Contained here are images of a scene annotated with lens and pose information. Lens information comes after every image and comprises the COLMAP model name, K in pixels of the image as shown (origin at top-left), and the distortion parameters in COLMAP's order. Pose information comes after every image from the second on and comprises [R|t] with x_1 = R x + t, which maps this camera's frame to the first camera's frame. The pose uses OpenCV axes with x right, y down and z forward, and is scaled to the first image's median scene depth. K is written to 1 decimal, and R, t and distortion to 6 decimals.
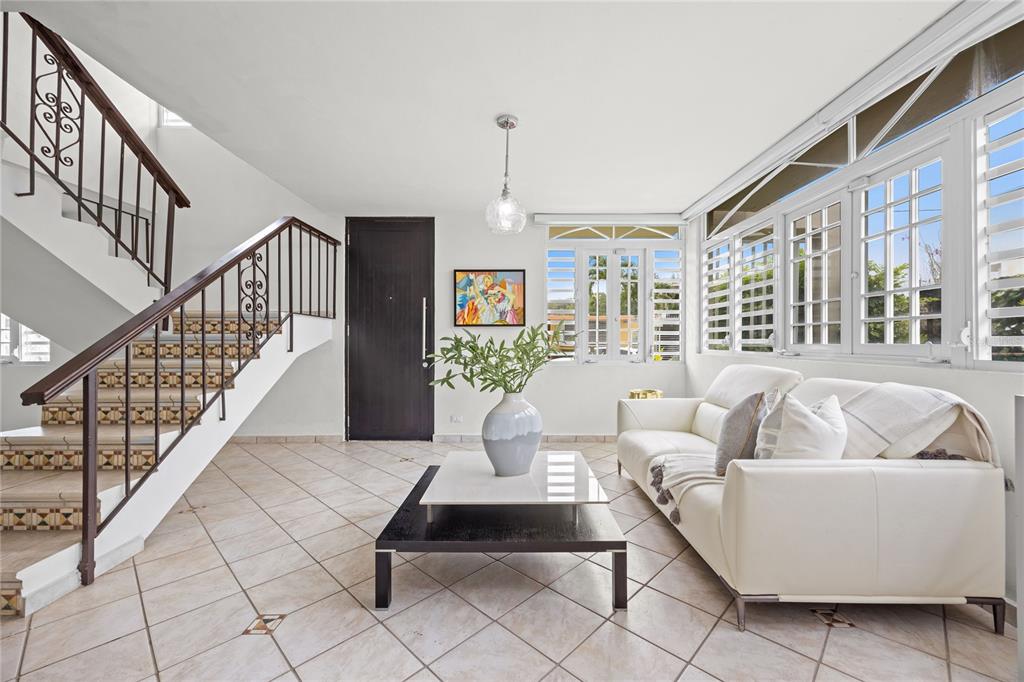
lens RADIAL K [[405.2, 0, 517.5], [0, 405.2, 340.3], [0, 0, 1]] dist [0.002186, -0.000004]
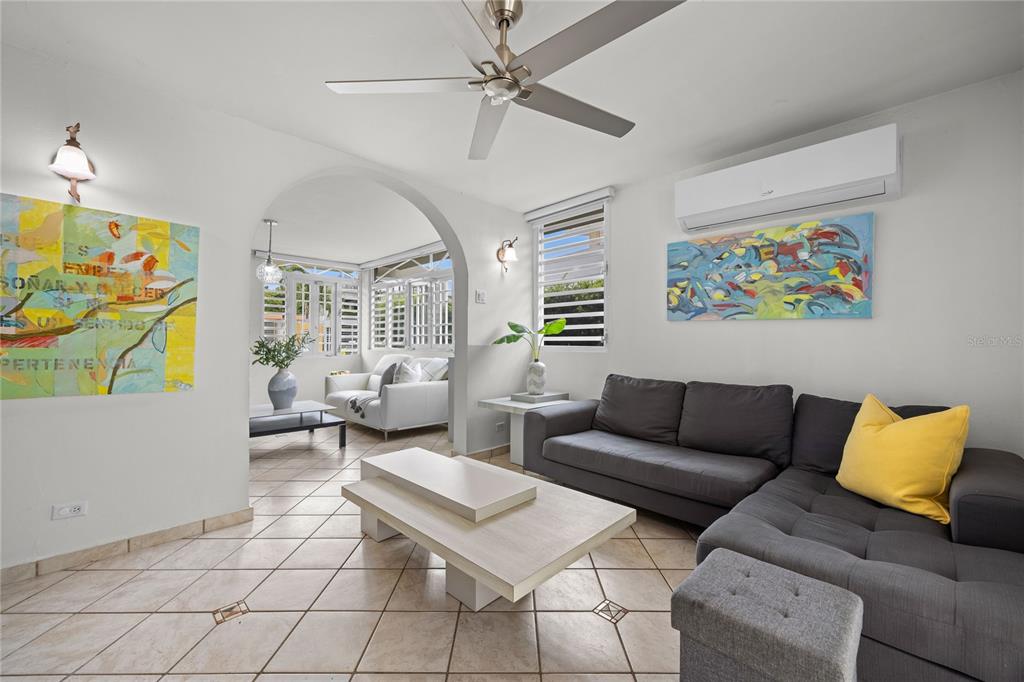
lens RADIAL K [[405.2, 0, 517.6], [0, 405.2, 339.3], [0, 0, 1]] dist [0.002186, -0.000004]
pose [[0.708338, 0.007041, 0.705838, -0.437291], [-0.006759, 0.999972, -0.003192, -0.013138], [-0.705841, -0.002510, 0.708366, -0.899067]]
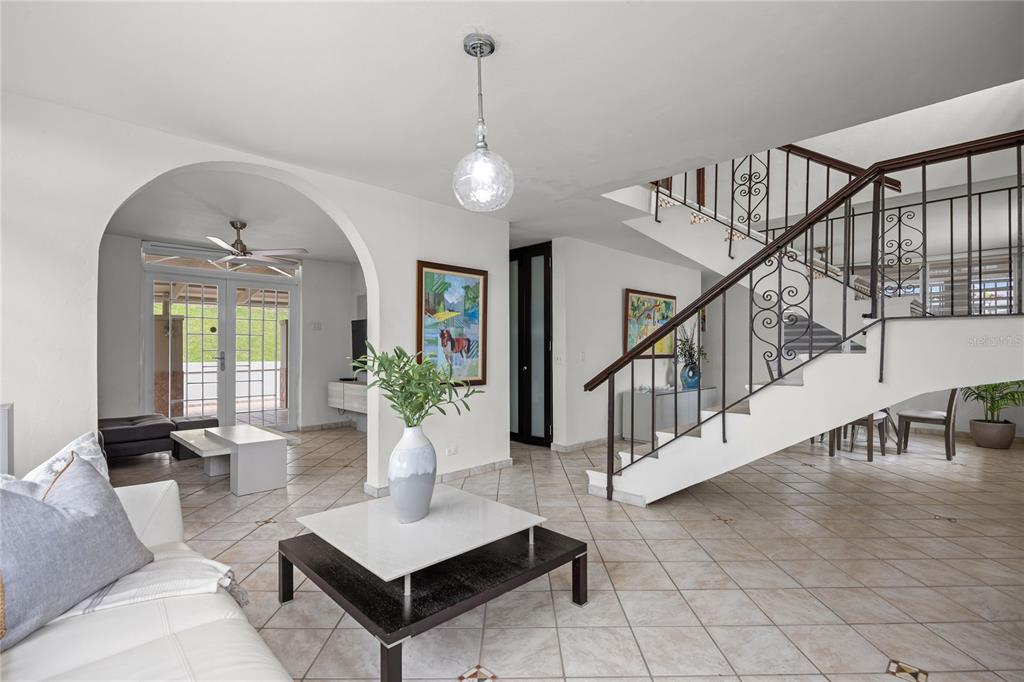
lens RADIAL K [[476.3, 0, 511.5], [0, 476.3, 348.5], [0, 0, 1]] dist [-0.017337, 0.000119]
pose [[-0.723084, -0.006747, -0.690727, 0.498025], [-0.000364, 0.999956, -0.009387, -0.021291], [0.690760, -0.006536, -0.723054, 1.671638]]
